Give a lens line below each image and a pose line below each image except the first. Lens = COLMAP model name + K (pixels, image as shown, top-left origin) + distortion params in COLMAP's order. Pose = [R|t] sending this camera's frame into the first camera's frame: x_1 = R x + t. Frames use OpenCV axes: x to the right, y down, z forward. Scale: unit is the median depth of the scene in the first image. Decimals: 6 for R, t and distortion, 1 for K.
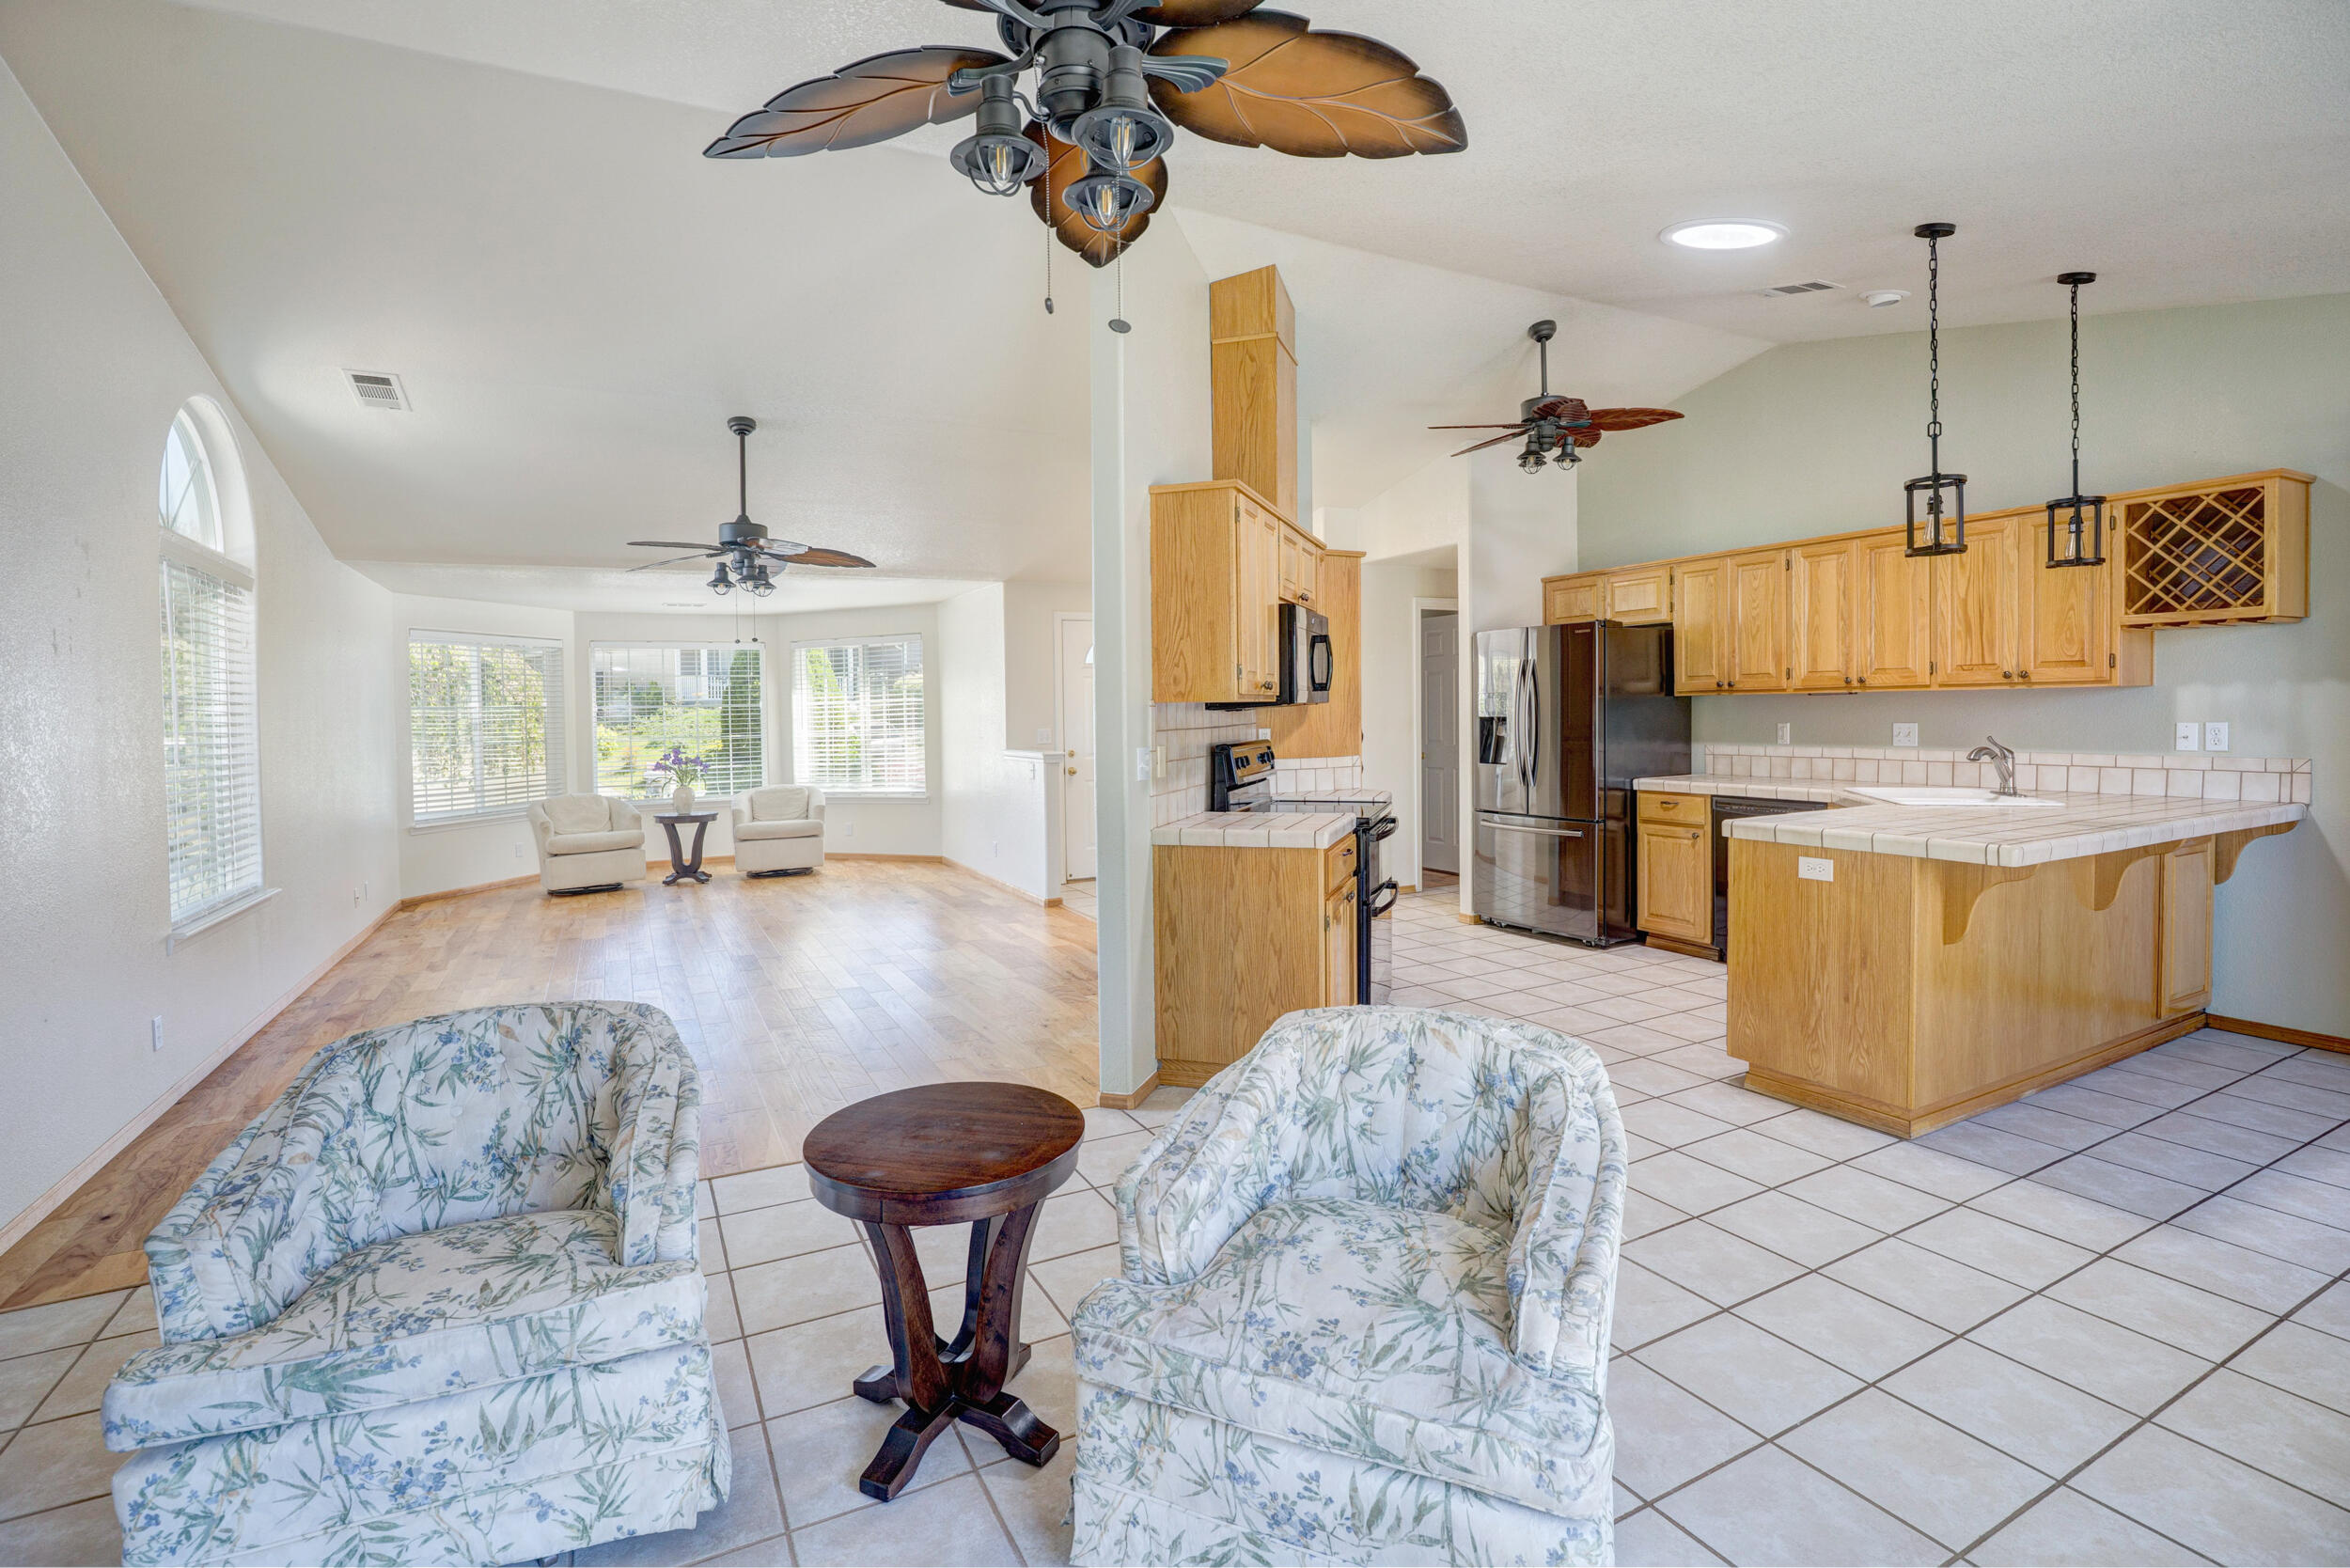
lens RADIAL K [[1082.4, 0, 1171.7], [0, 1082.4, 756.9], [0, 0, 1]] dist [-0.023356, 0.001357]
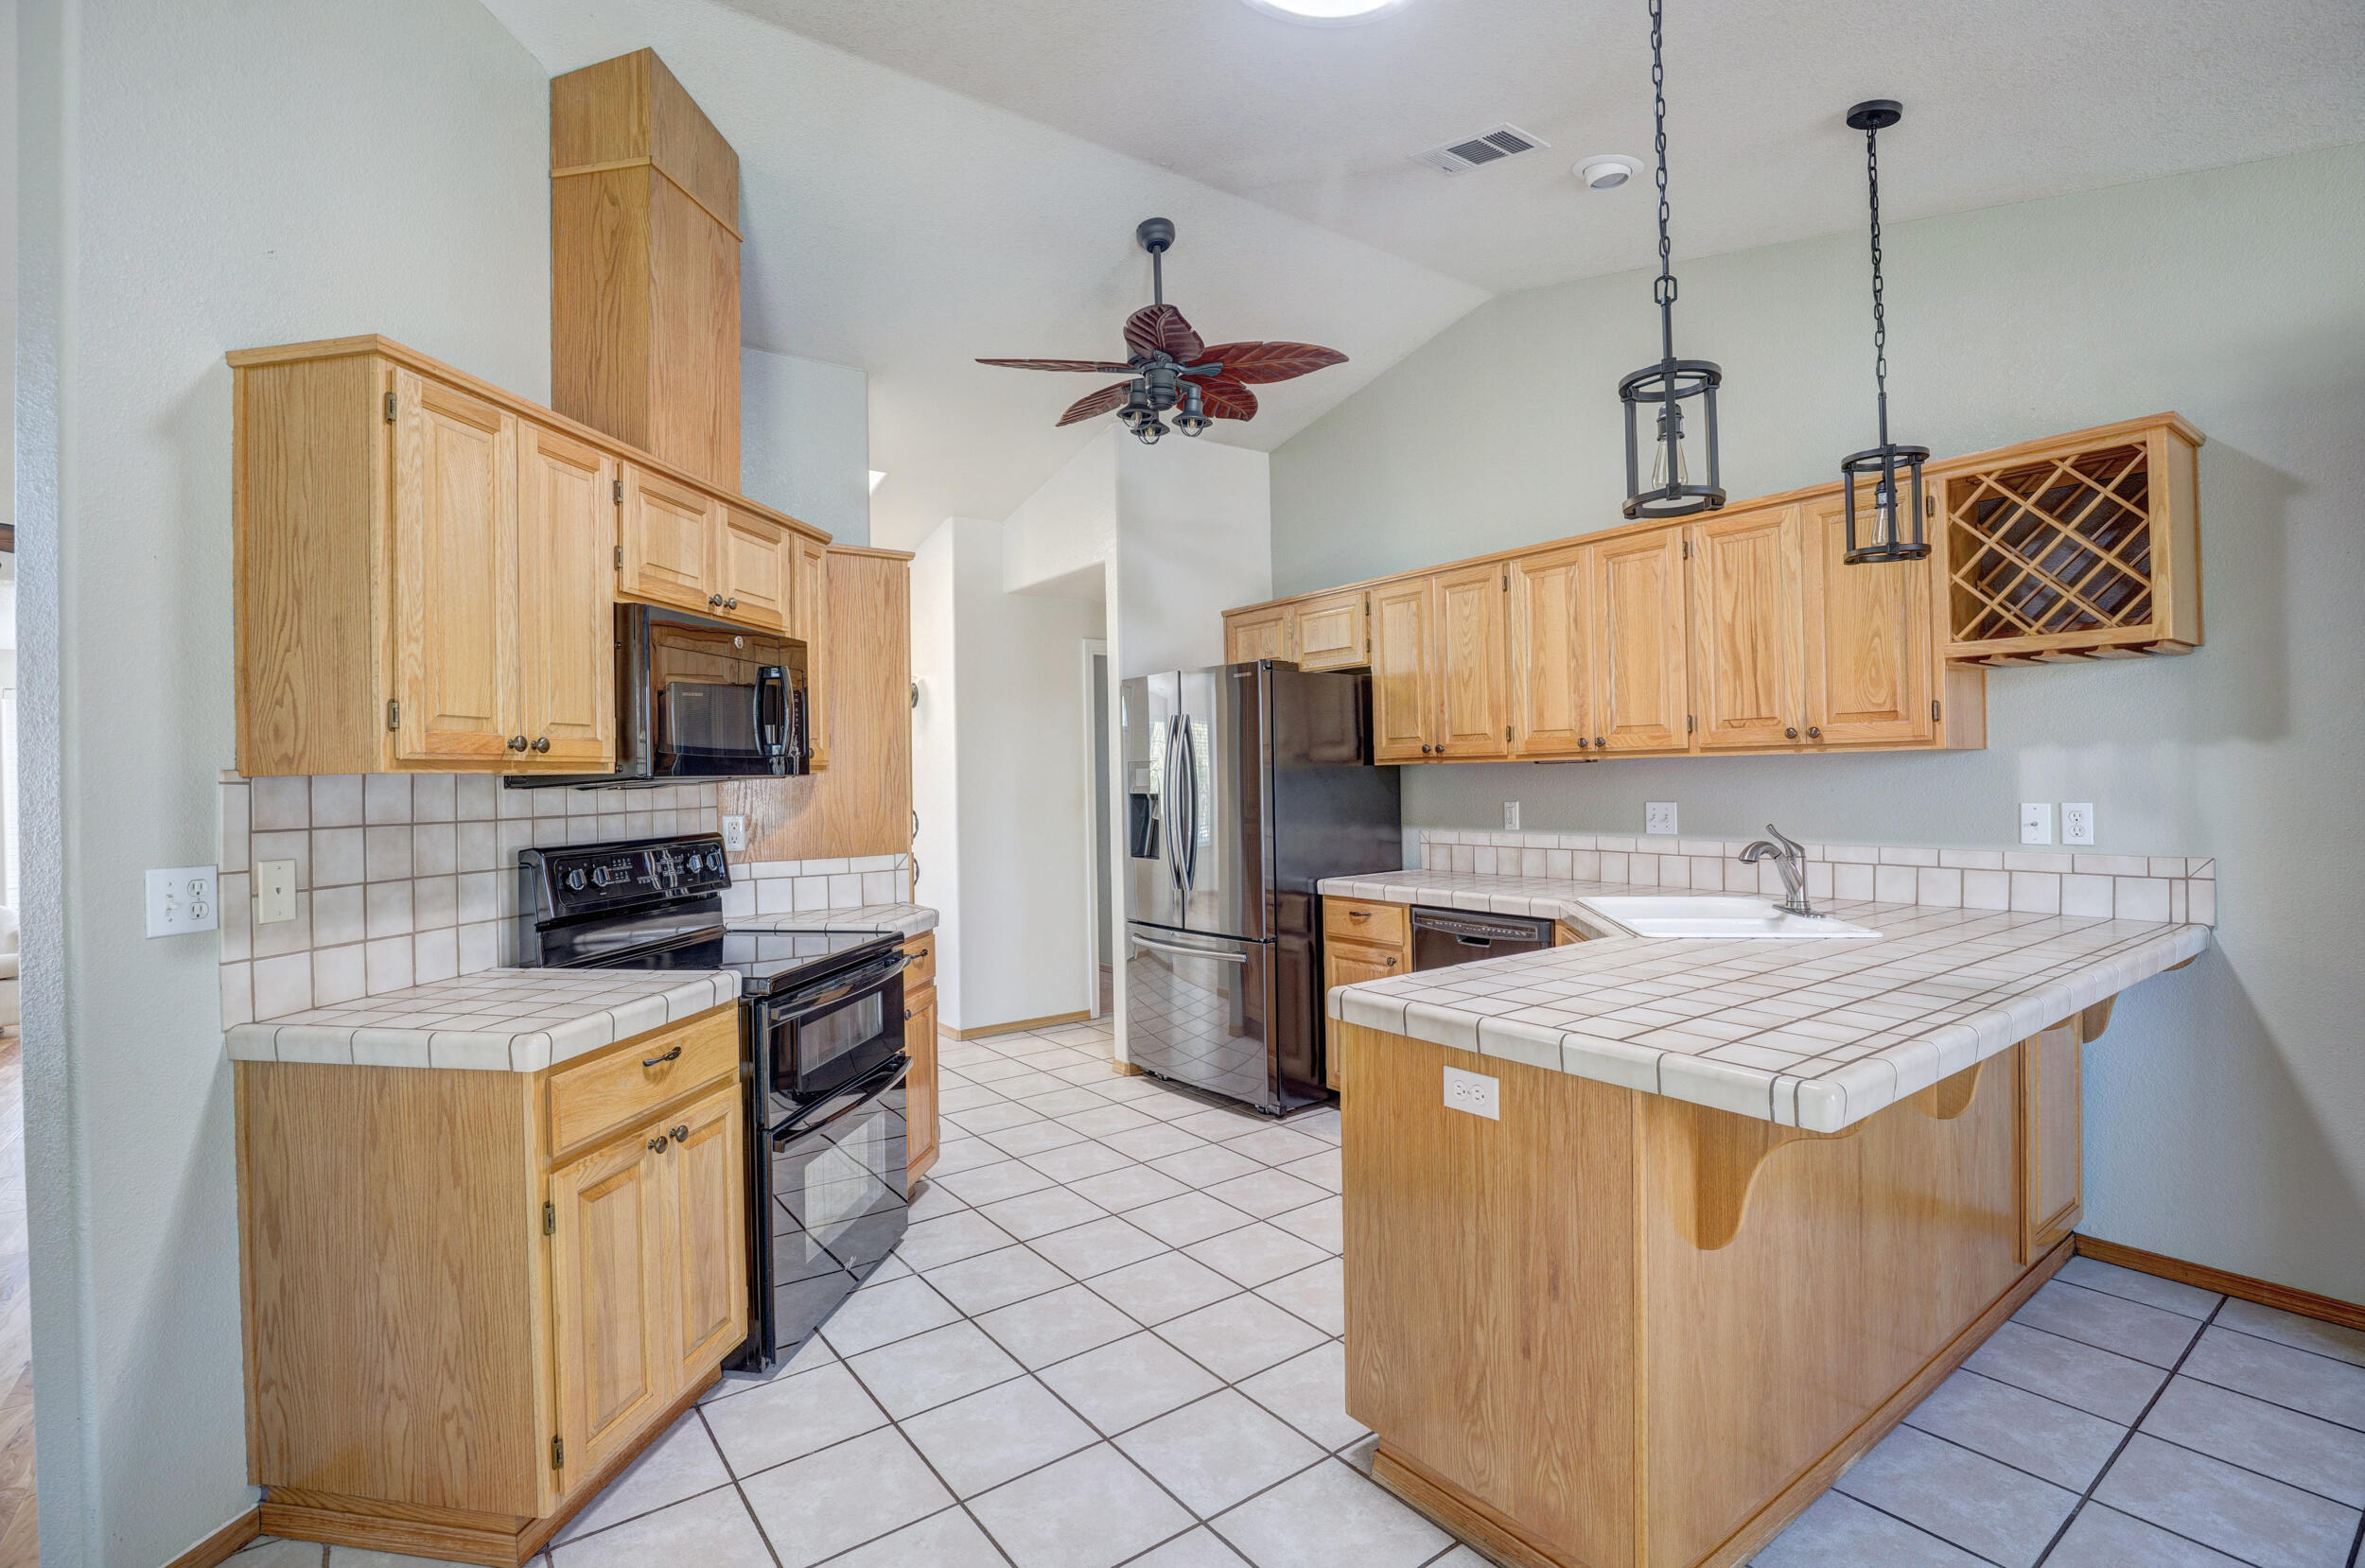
lens RADIAL K [[1079.7, 0, 1168.0], [0, 1079.7, 788.6], [0, 0, 1]] dist [-0.023617, -0.000826]
pose [[0.989689, -0.002402, 0.143214, 0.306860], [0.007635, 0.999322, -0.036004, -0.020929], [-0.143030, 0.036727, 0.989037, 0.402465]]
